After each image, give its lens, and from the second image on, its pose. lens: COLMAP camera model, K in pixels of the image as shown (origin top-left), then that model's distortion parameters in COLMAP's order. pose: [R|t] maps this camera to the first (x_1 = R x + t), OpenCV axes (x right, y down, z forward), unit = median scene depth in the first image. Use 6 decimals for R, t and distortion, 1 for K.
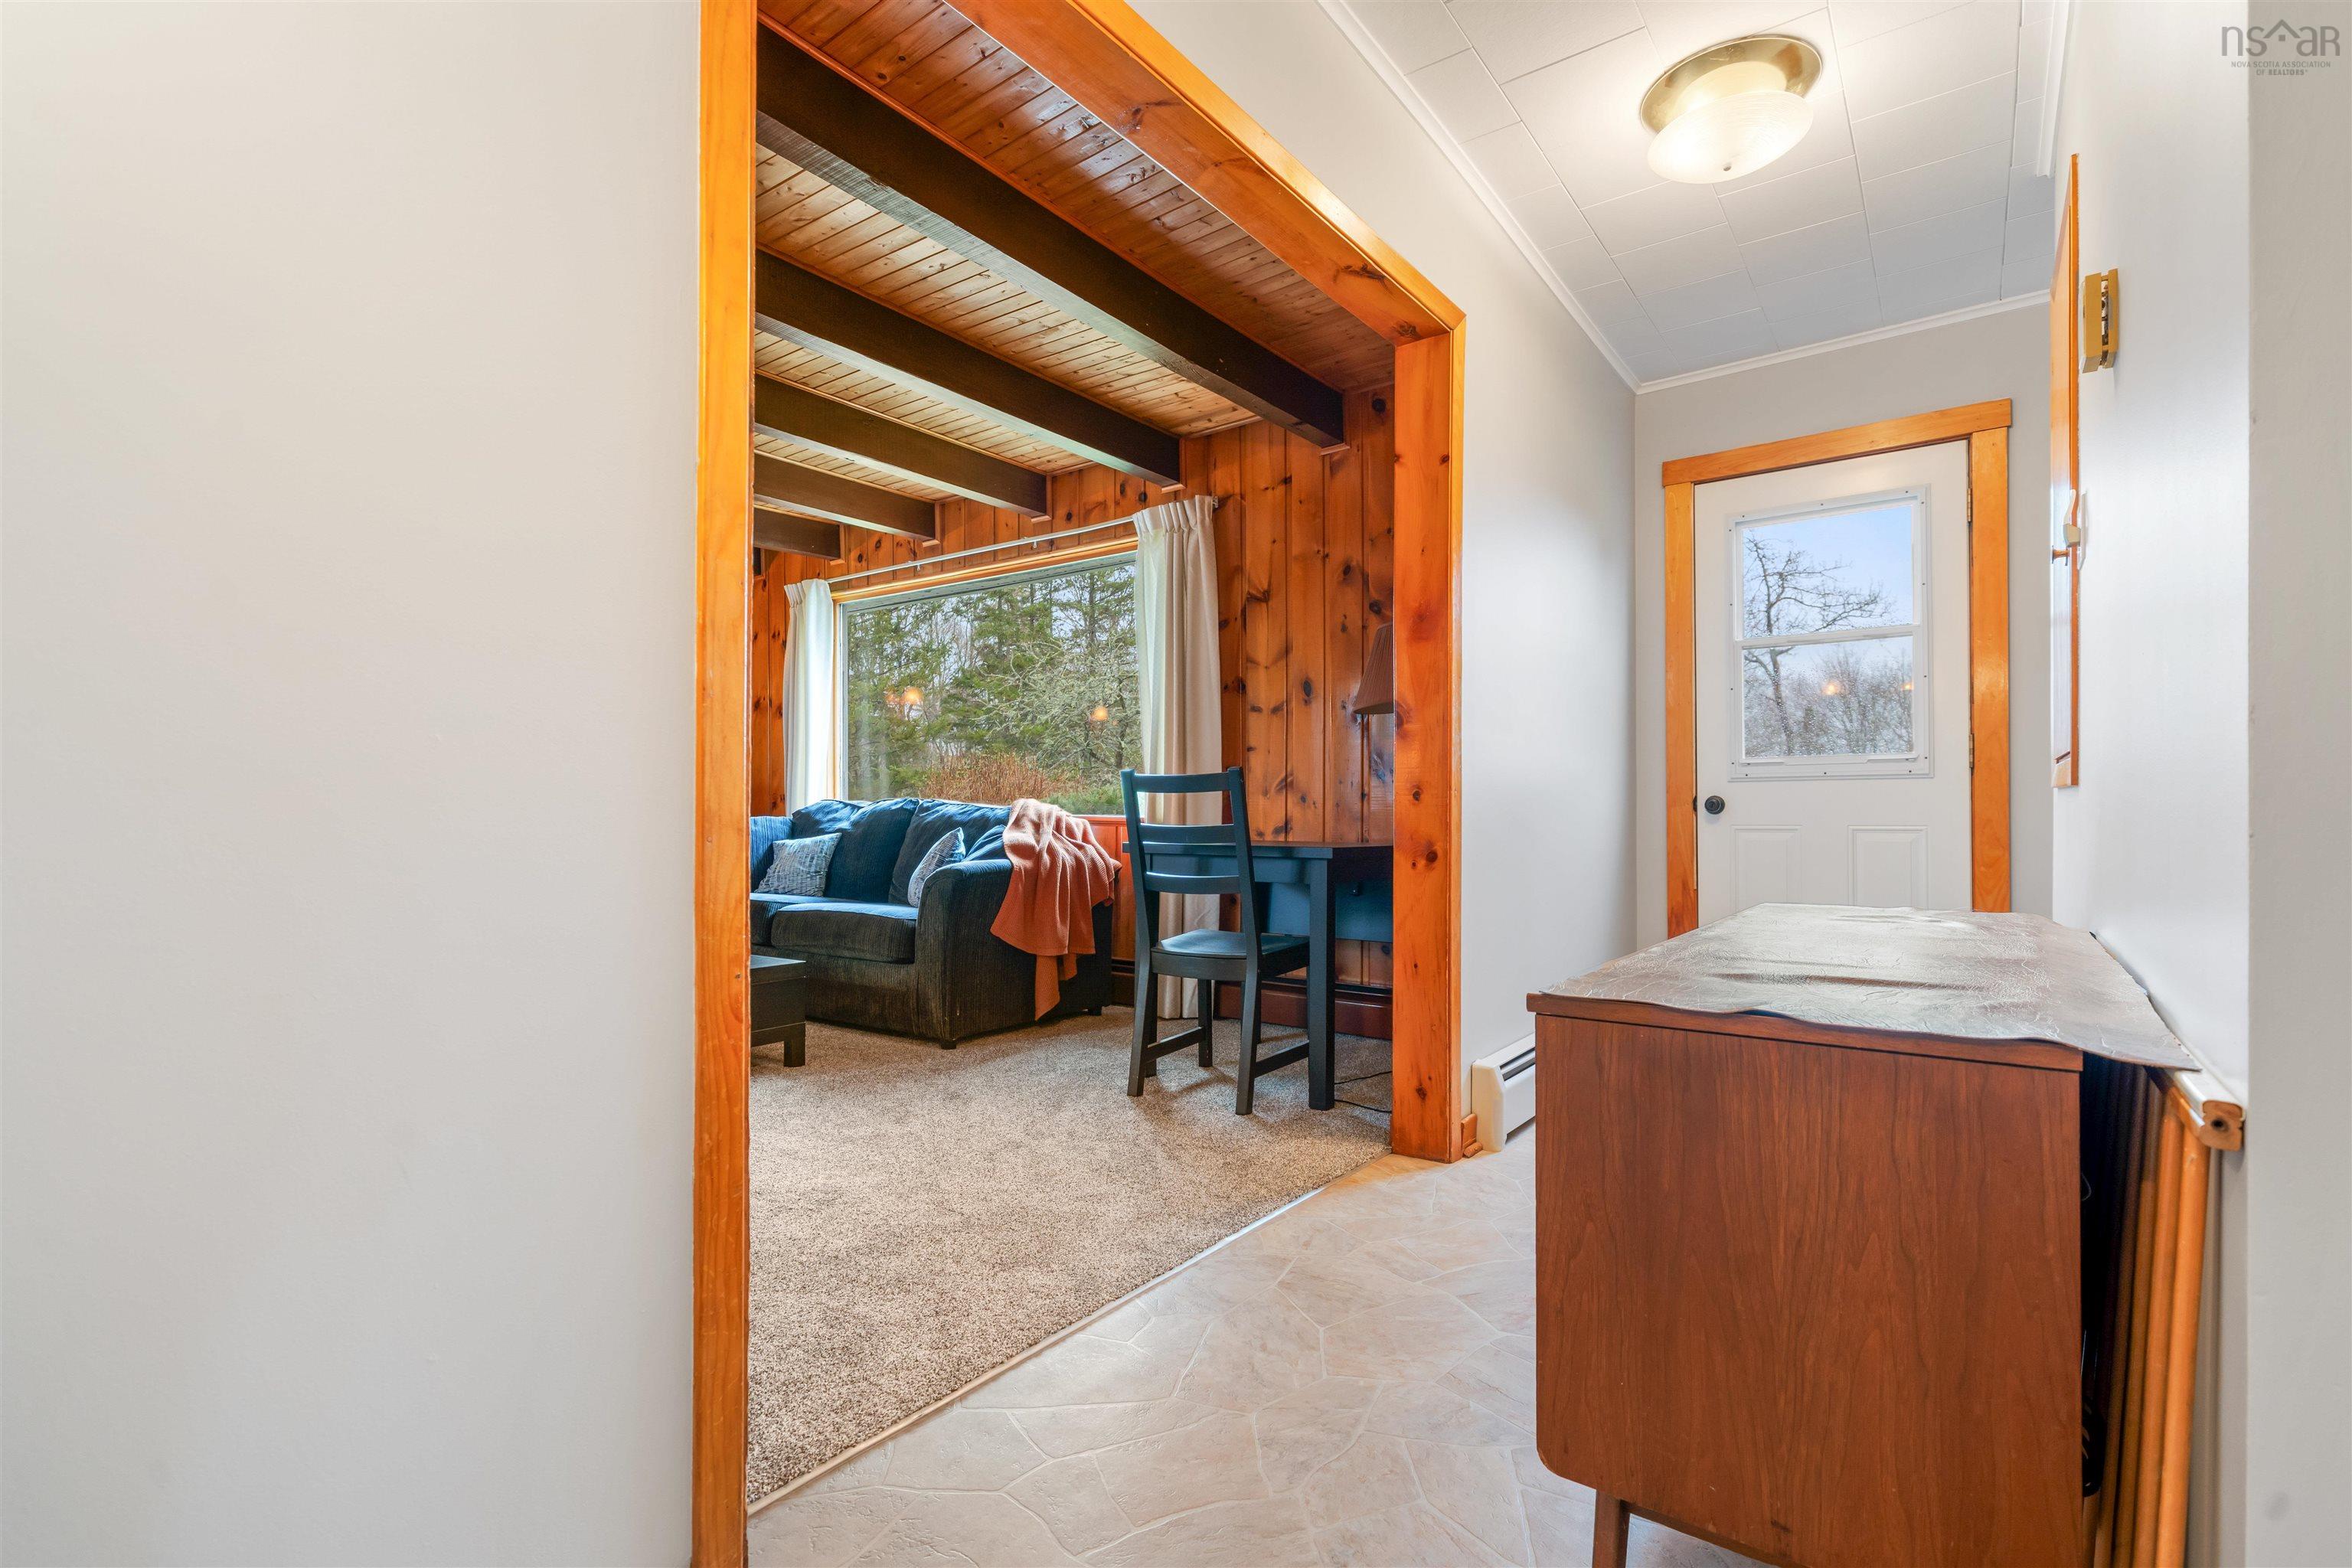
lens RADIAL K [[1084.2, 0, 1170.6], [0, 1084.2, 811.5], [0, 0, 1]] dist [-0.001584, -0.000224]
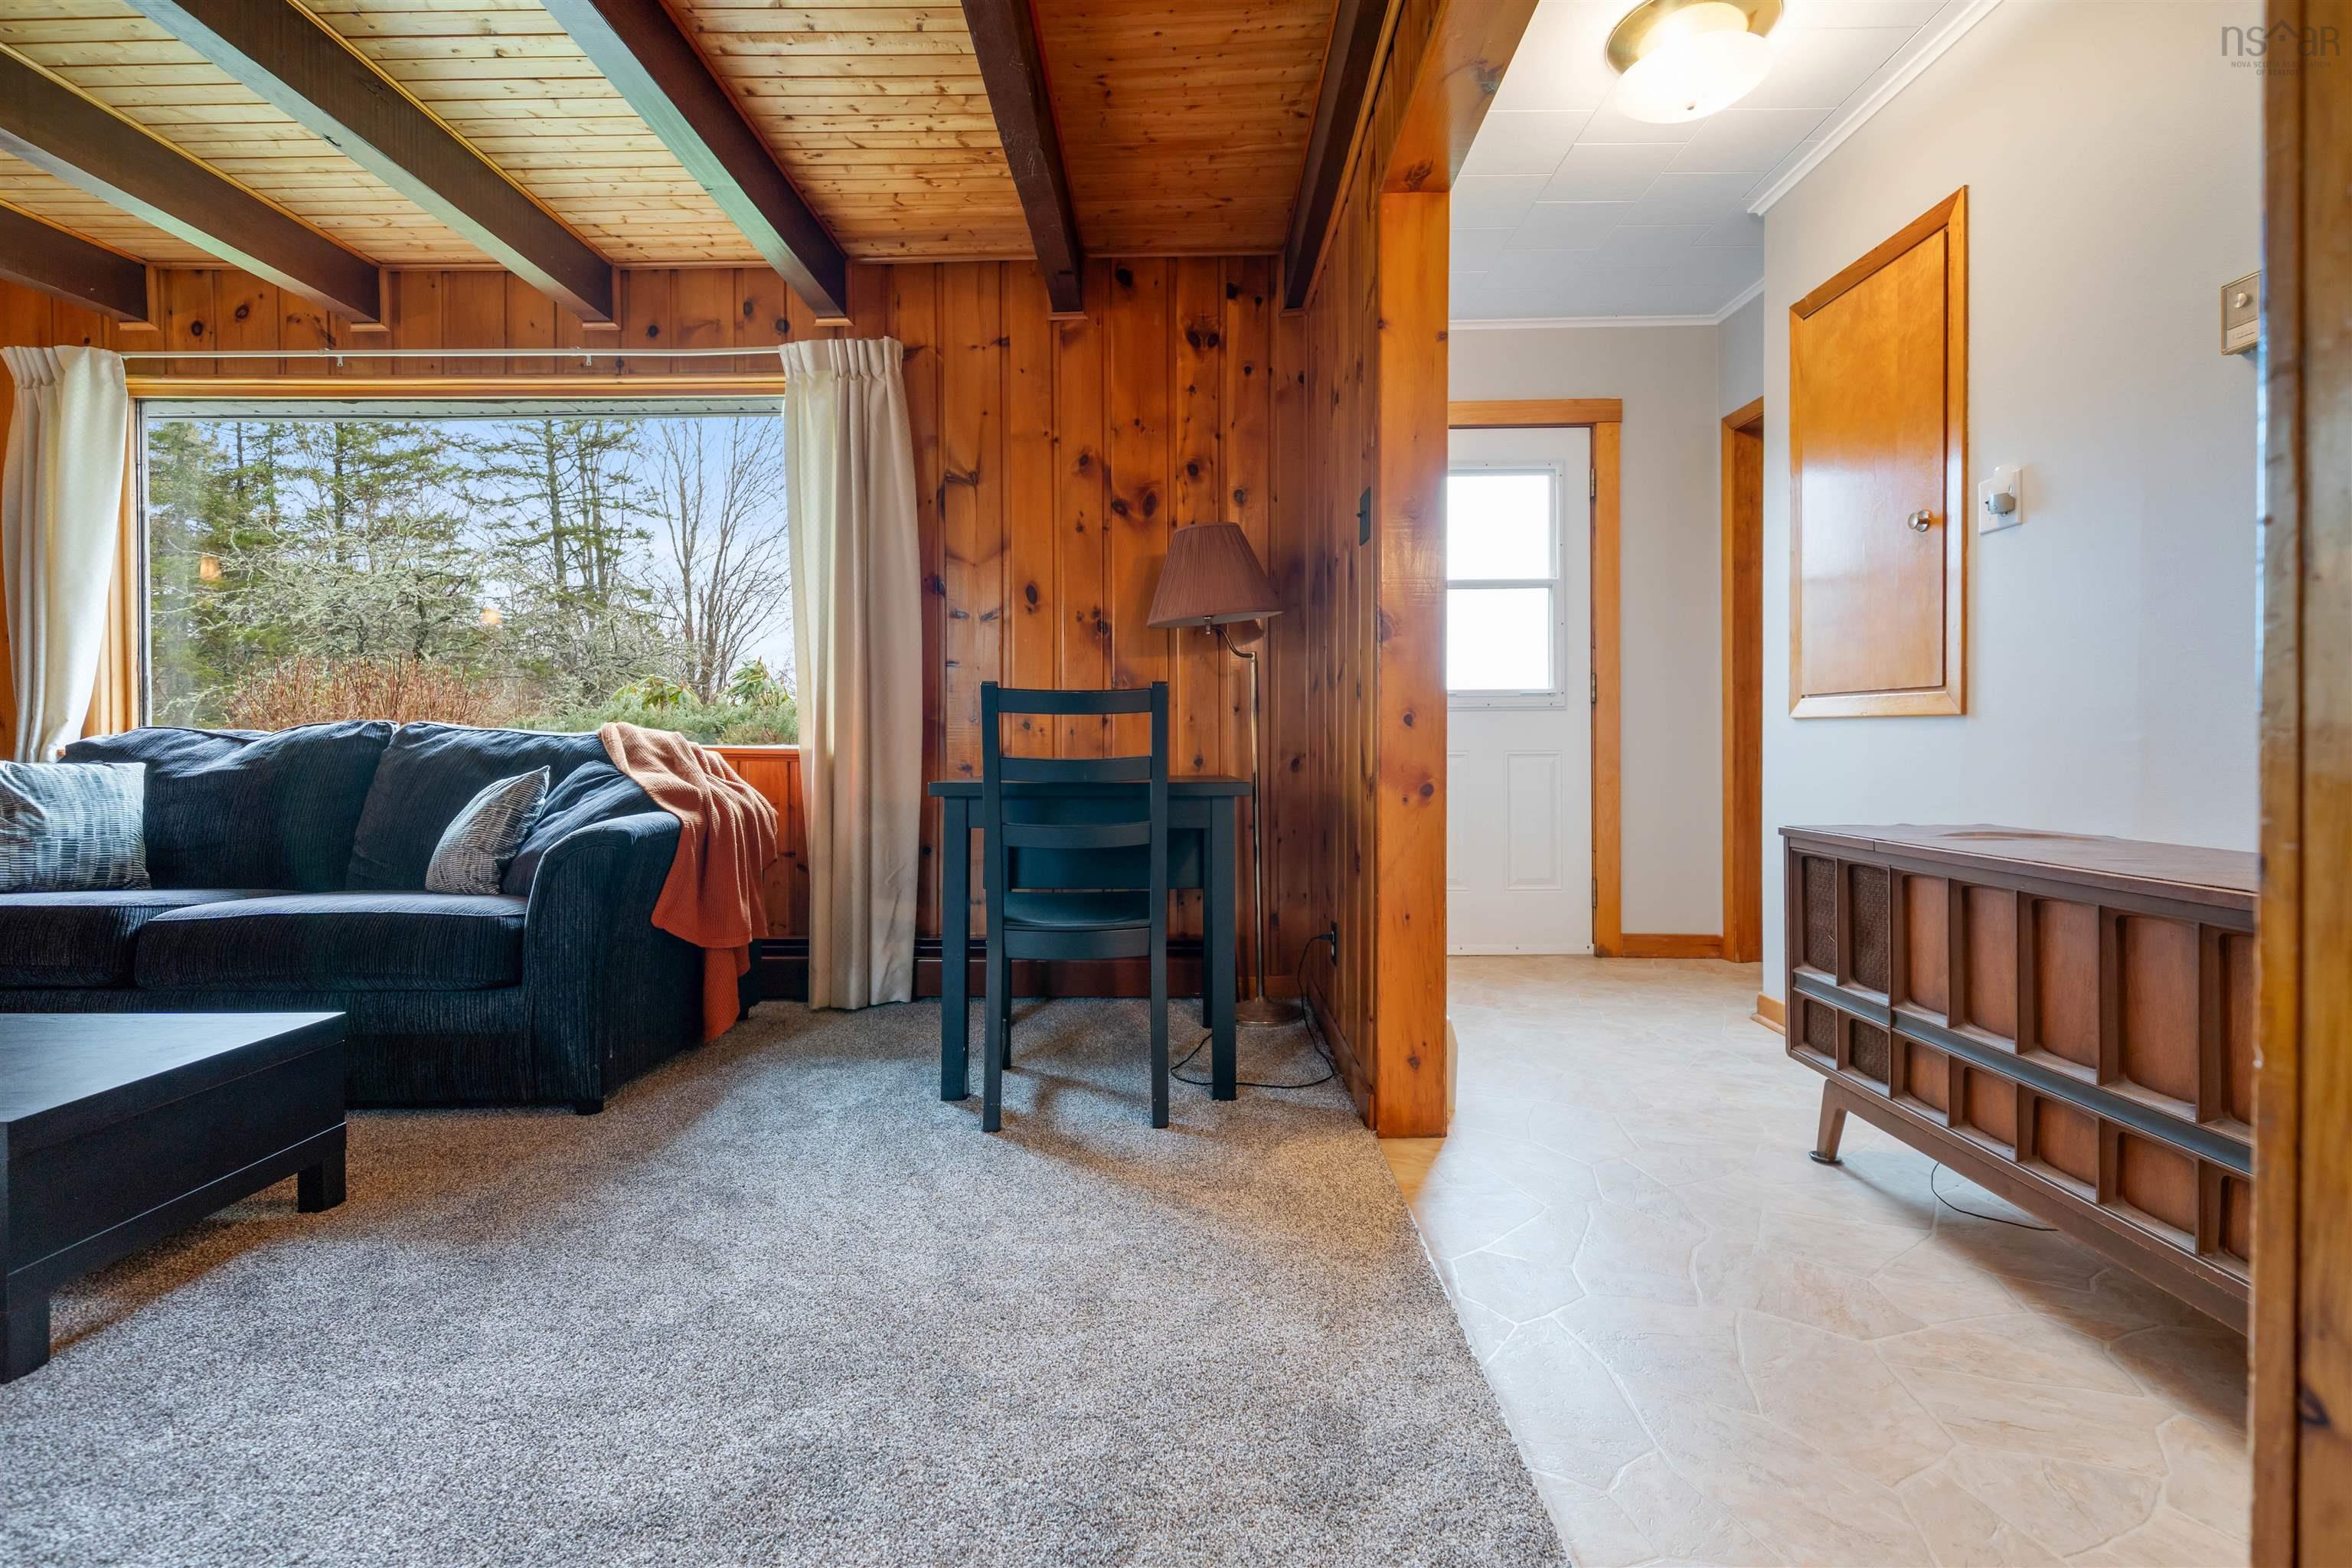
lens RADIAL K [[1048.8, 0, 1174.9], [0, 1048.8, 747.0], [0, 0, 1]] dist [0.000709, -0.000125]
pose [[0.809301, -0.005775, 0.587366, -0.254927], [0.002744, 0.999978, 0.006050, 0.000735], [-0.587387, -0.003285, 0.809299, 0.264916]]
